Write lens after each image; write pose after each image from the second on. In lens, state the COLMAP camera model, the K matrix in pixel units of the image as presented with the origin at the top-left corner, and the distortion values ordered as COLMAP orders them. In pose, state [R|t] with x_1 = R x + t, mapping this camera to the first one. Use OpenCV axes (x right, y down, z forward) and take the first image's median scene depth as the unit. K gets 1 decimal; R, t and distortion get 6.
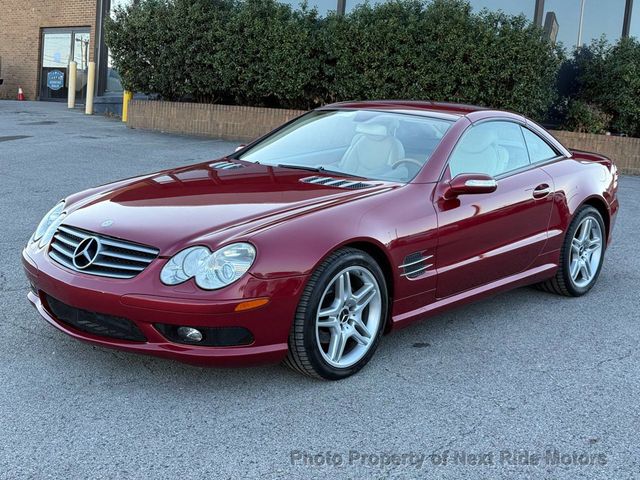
lens RADIAL K [[914.5, 0, 305.6], [0, 914.5, 249.8], [0, 0, 1]] dist [0.030897, 0.005843]
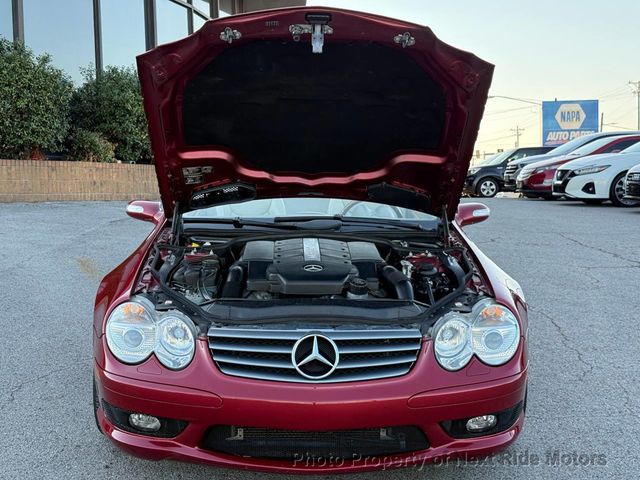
lens RADIAL K [[914.5, 0, 305.6], [0, 914.5, 249.8], [0, 0, 1]] dist [0.030897, 0.005843]
pose [[0.708485, -0.124623, 0.694635, -0.240285], [0.143065, 0.989210, 0.031554, -0.034241], [-0.691073, 0.077022, 0.718670, 0.148433]]
